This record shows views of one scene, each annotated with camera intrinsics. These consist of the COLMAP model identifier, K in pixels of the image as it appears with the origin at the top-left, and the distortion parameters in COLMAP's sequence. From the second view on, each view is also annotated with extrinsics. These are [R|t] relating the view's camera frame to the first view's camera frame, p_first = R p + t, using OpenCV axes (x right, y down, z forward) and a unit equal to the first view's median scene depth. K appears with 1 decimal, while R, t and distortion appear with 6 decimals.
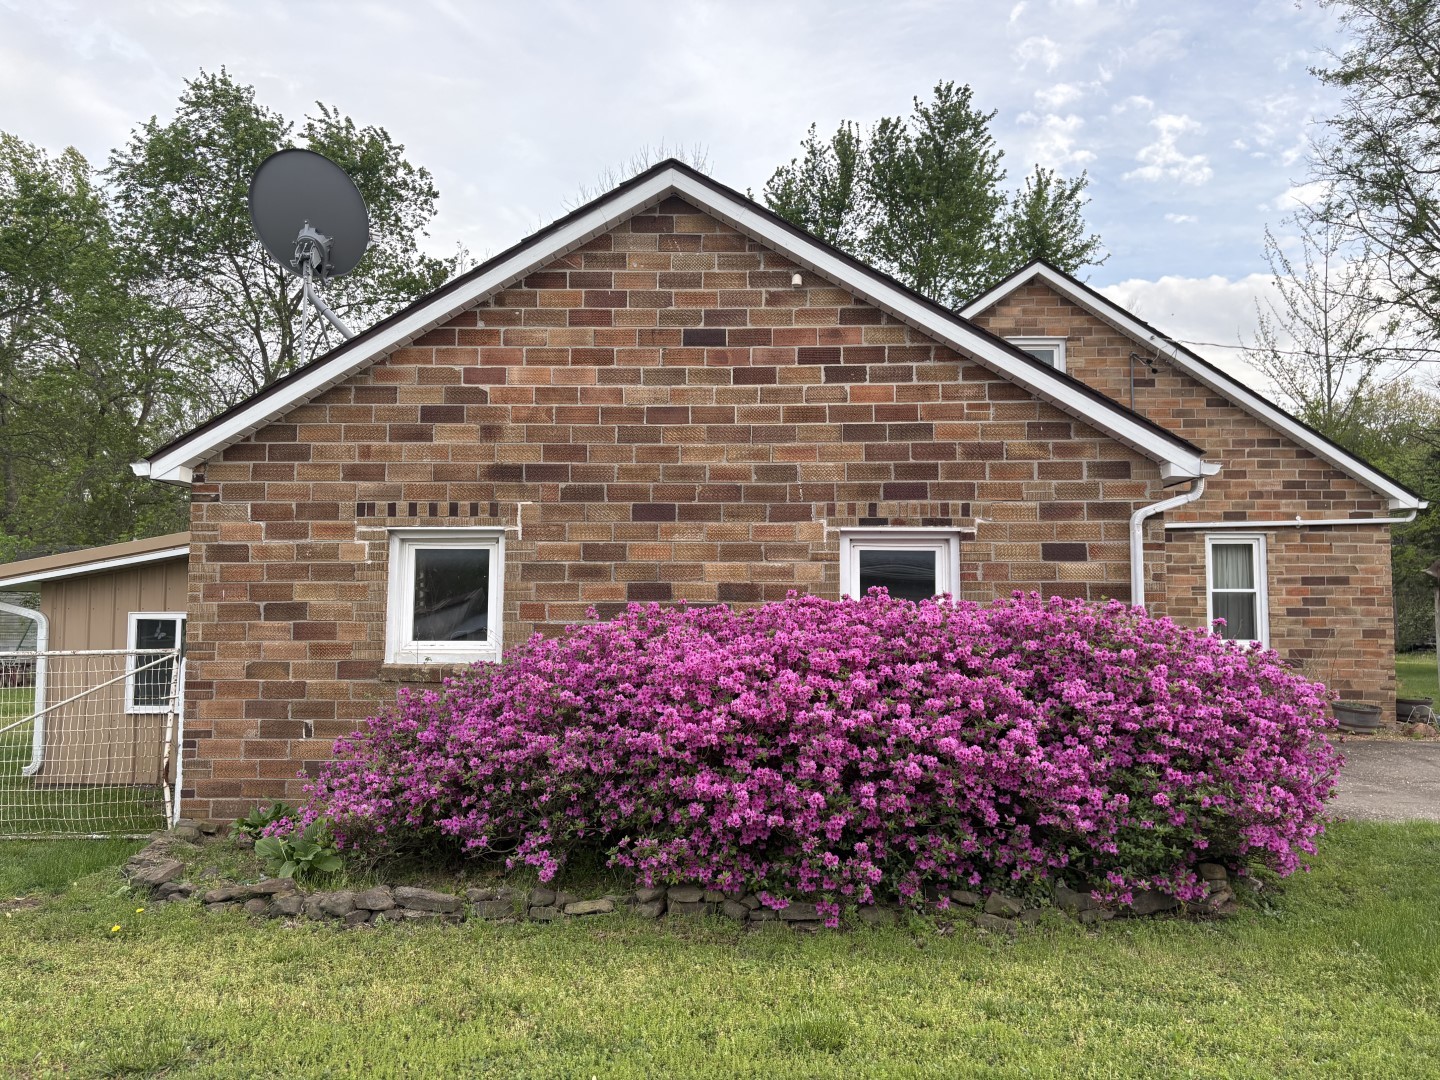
lens RADIAL K [[1107.0, 0, 720.4], [0, 1107.0, 538.6], [0, 0, 1]] dist [0.004614, -0.001186]
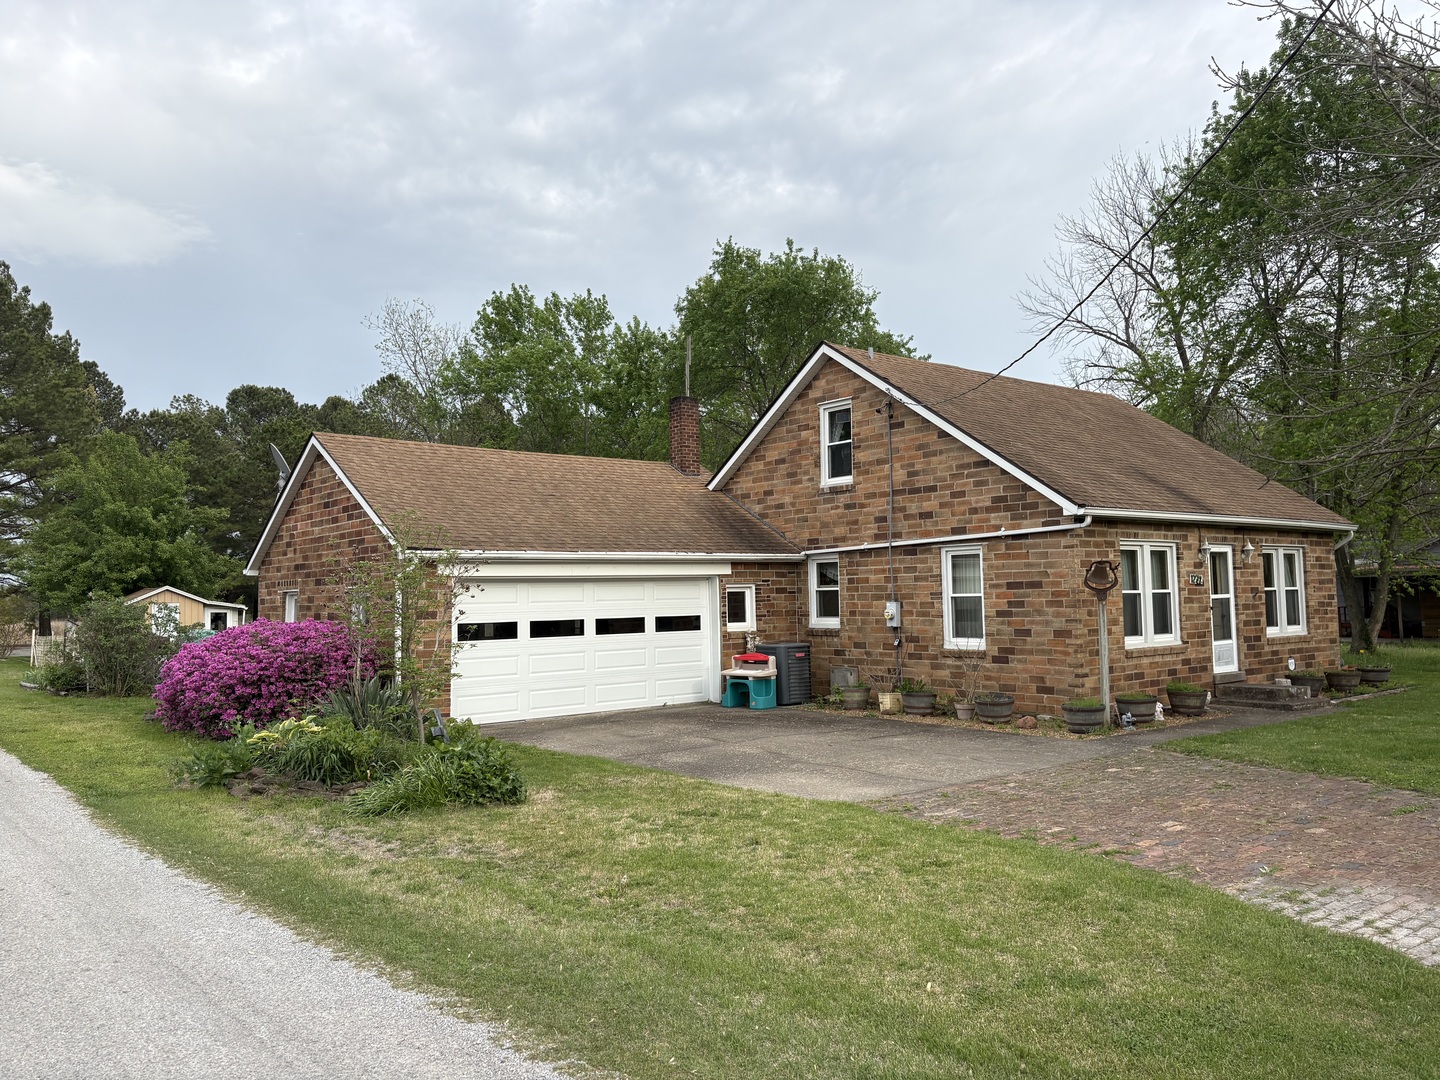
lens RADIAL K [[1107.0, 0, 721.7], [0, 1107.0, 538.1], [0, 0, 1]] dist [0.004614, -0.001186]
pose [[0.642620, -0.056362, -0.764109, 1.189517], [0.066094, 0.997651, -0.018003, -0.008252], [0.763329, -0.038934, 0.644835, 0.067618]]
